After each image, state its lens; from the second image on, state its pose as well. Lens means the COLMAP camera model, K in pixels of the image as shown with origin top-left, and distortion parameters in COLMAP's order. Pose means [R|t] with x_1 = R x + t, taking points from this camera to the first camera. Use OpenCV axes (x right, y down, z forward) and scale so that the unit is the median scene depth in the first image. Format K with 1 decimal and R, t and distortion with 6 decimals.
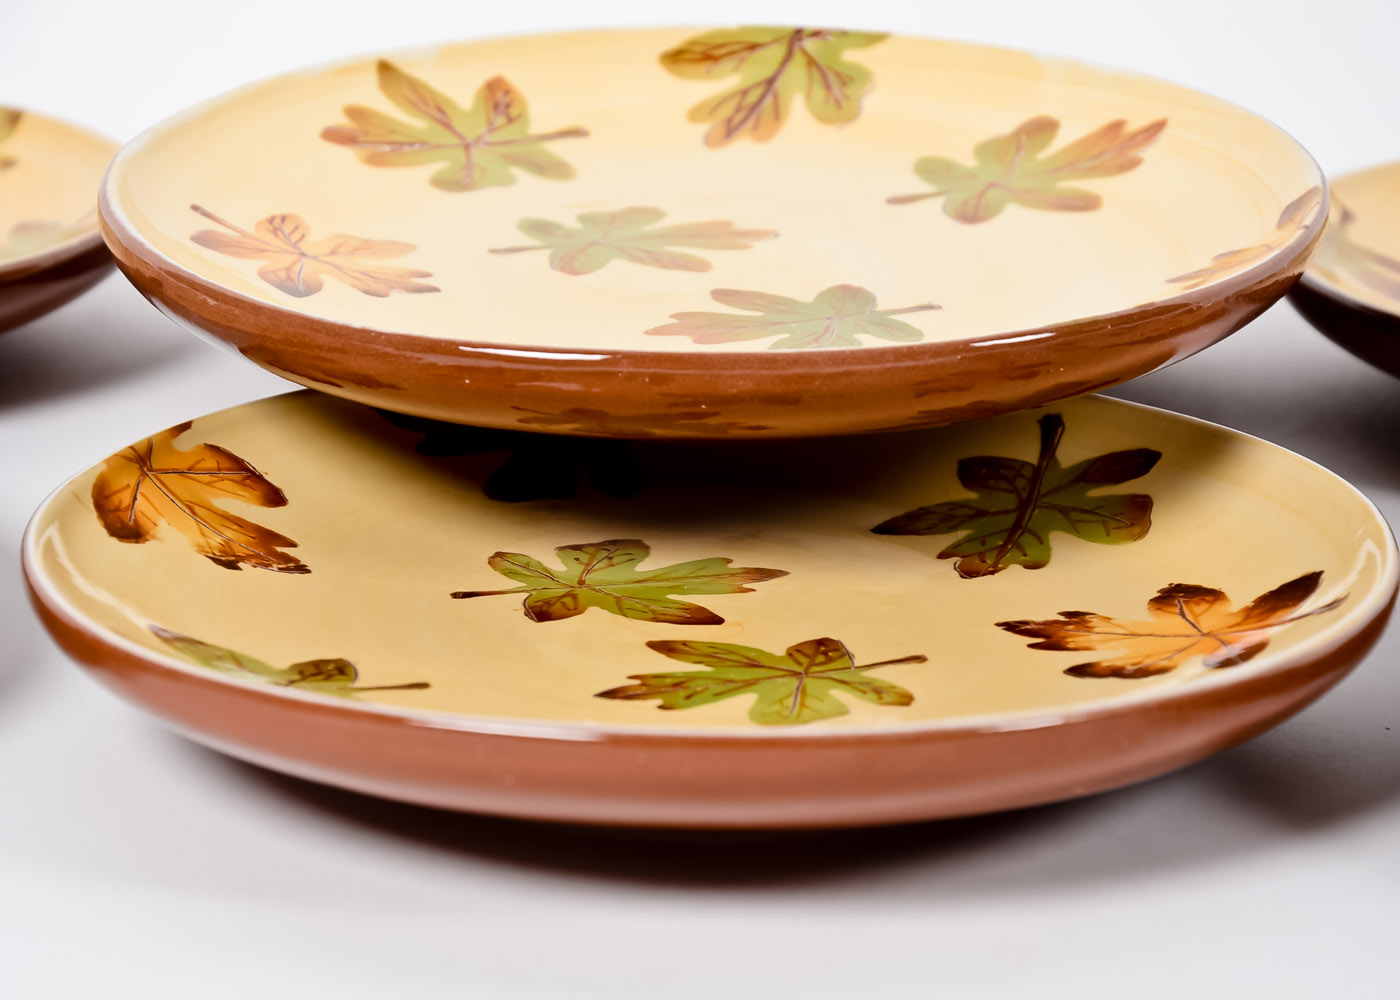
lens RADIAL K [[4940.2, 0, 700.0], [0, 4940.2, 500.0], [0, 0, 1]] dist [0.778791, 2.408085]
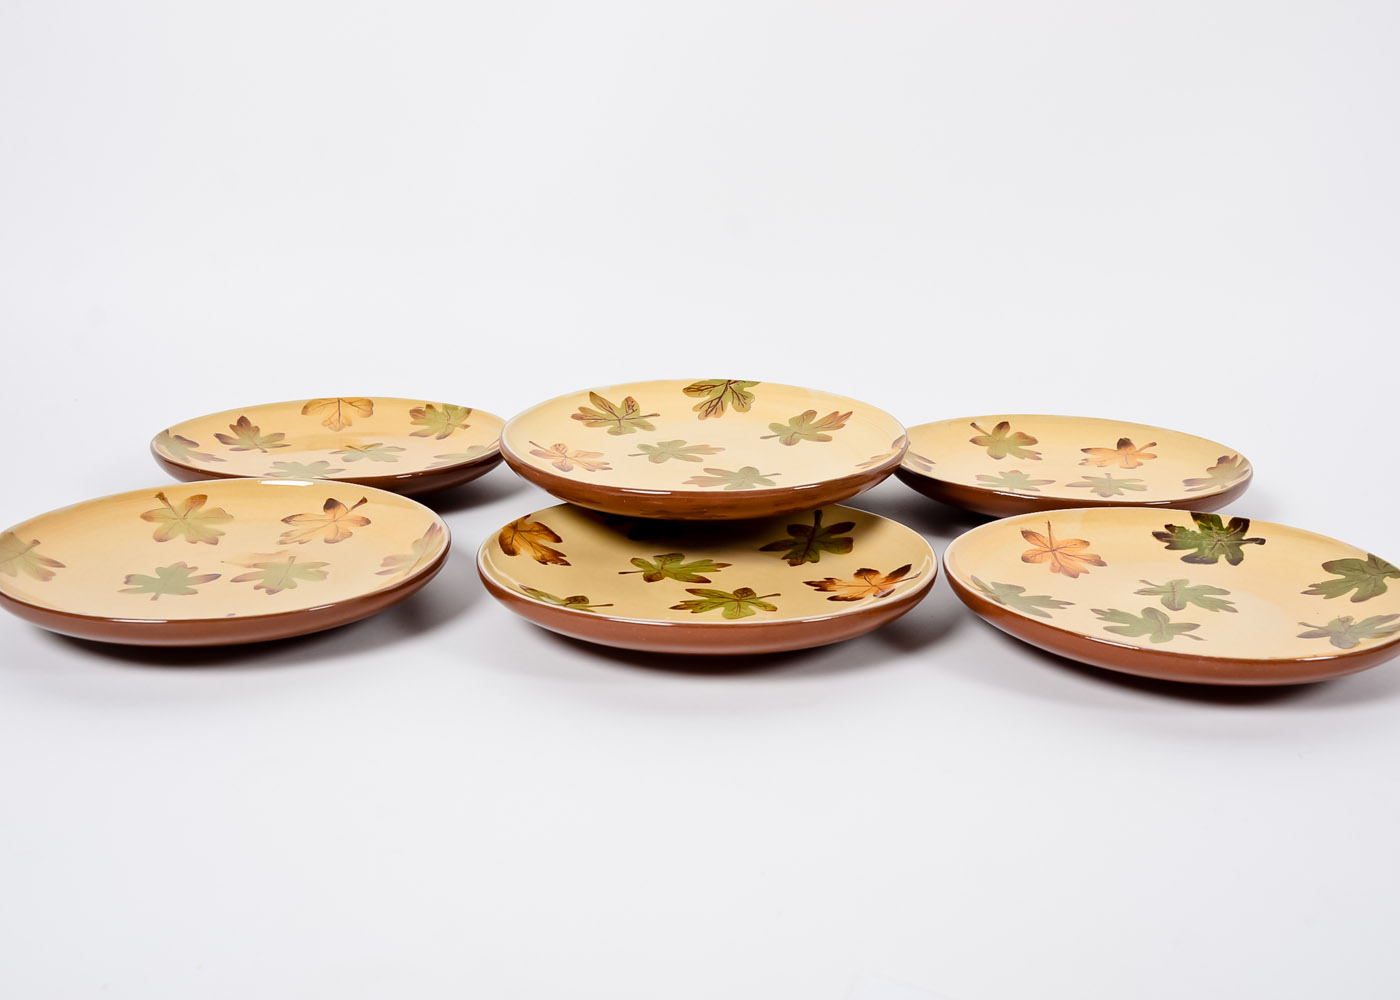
lens RADIAL K [[1600.3, 0, 700.0], [0, 1600.3, 500.0], [0, 0, 1]] dist [0.014072, 0.019767]
pose [[0.999831, -0.003316, 0.018057, -0.017848], [0.003575, 0.999891, -0.014333, -0.010075], [-0.018007, 0.014396, 0.999734, 0.041476]]
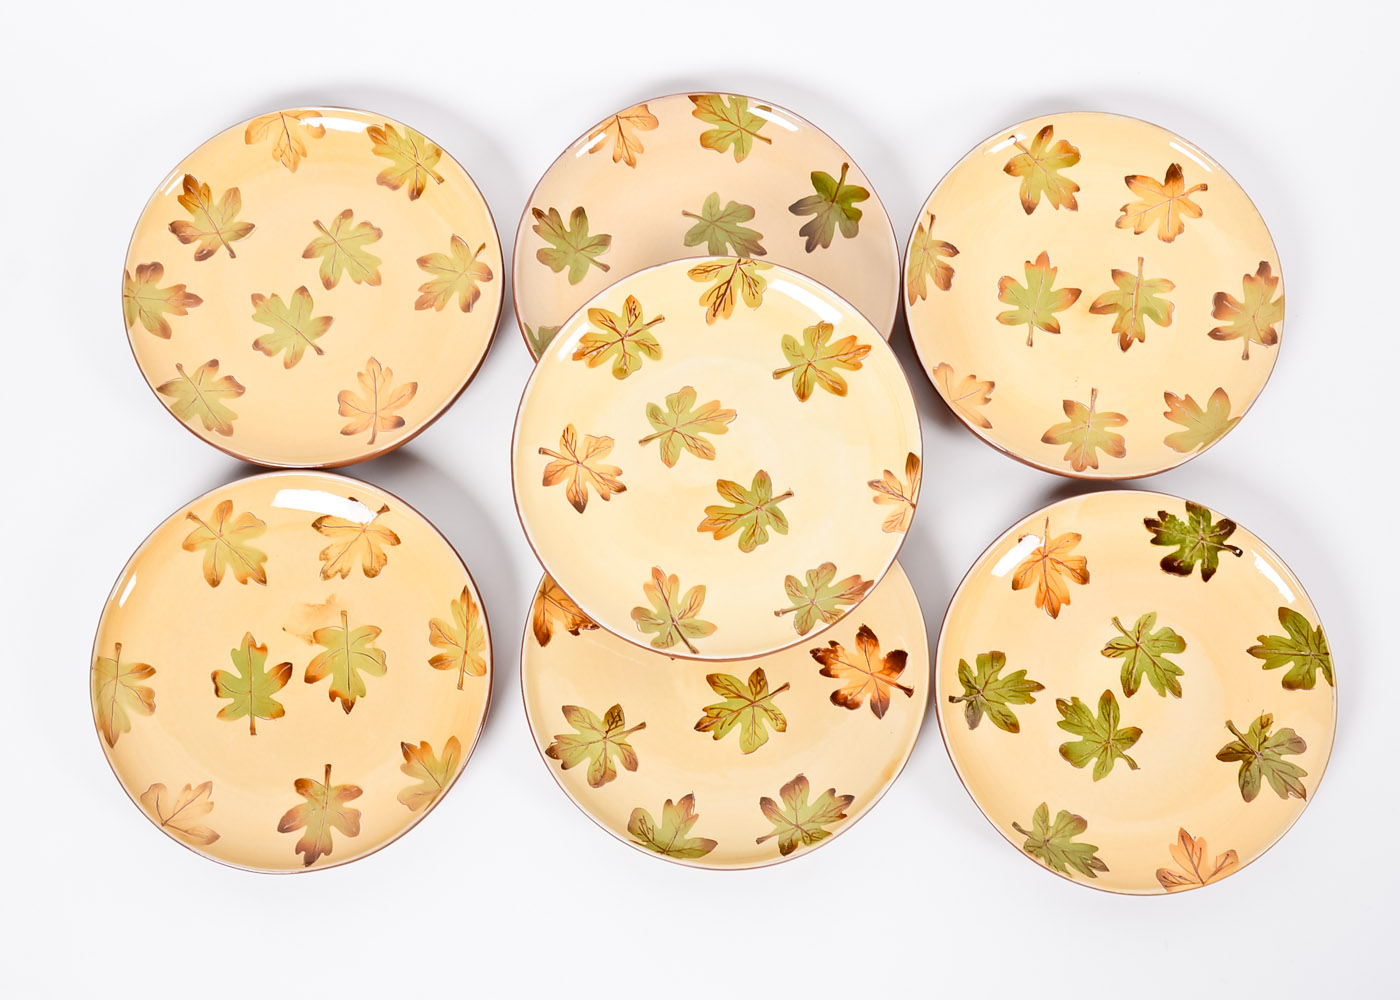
lens RADIAL K [[1566.0, 0, 700.0], [0, 1566.0, 500.0], [0, 0, 1]] dist [-0.027551, -0.018209]
pose [[0.998814, -0.048666, 0.001598, -0.010124], [0.022531, 0.491008, 0.870863, -0.889210], [-0.043166, -0.869794, 0.491522, 0.543850]]
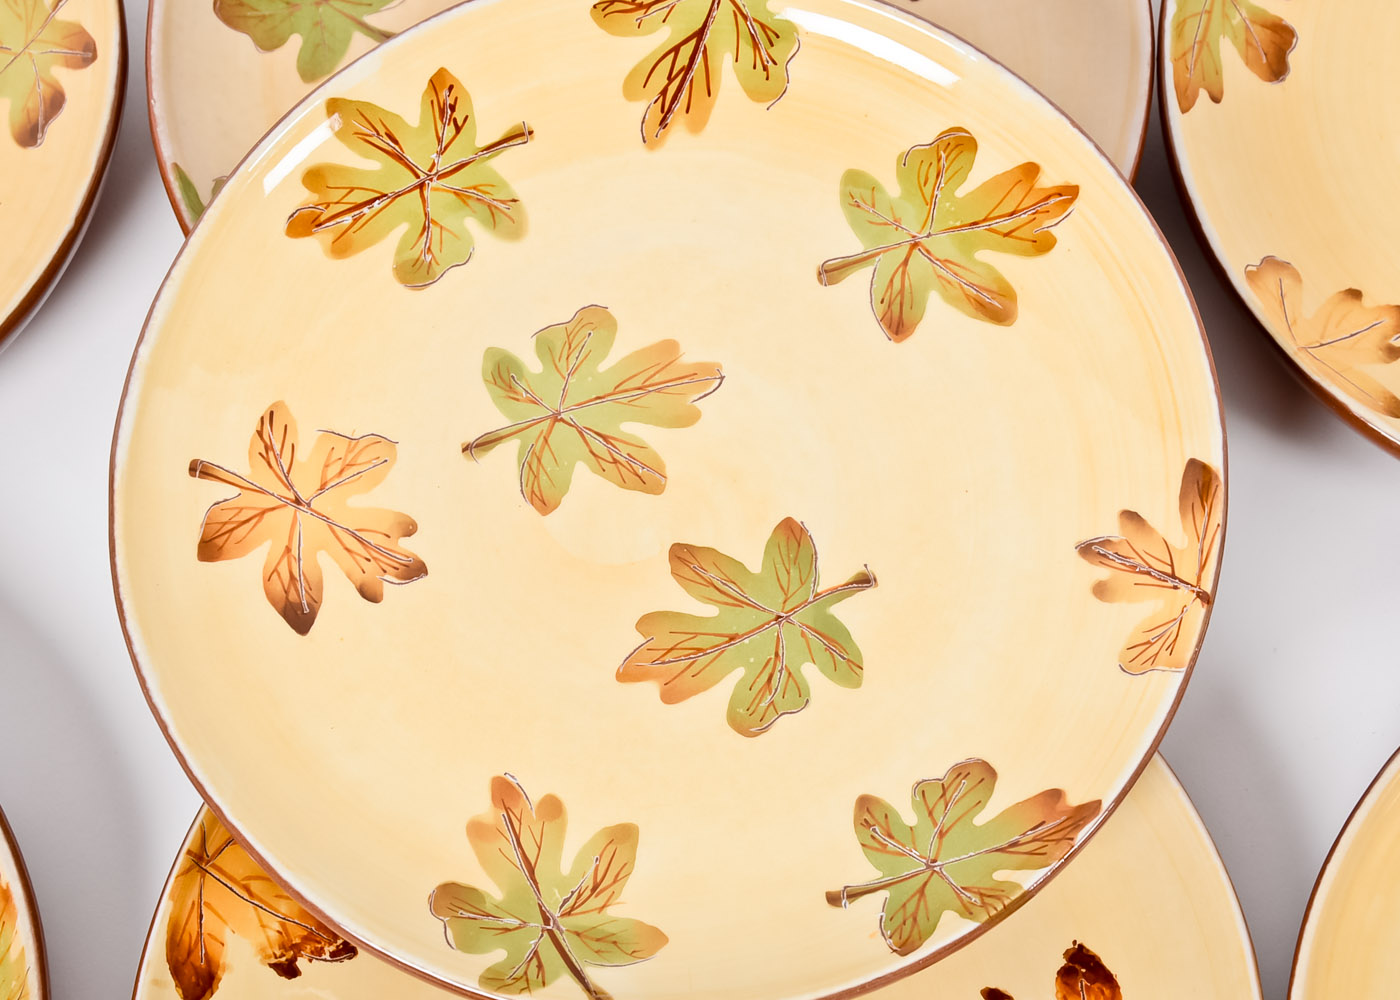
lens RADIAL K [[3032.1, 0, 680.4], [0, 3032.1, 501.6], [0, 0, 1]] dist [0.213510, 0.190151]
pose [[0.998220, -0.057239, -0.016725, 0.017435], [0.048088, 0.606817, 0.793385, -0.610486], [-0.035264, -0.792778, 0.608490, 0.612844]]
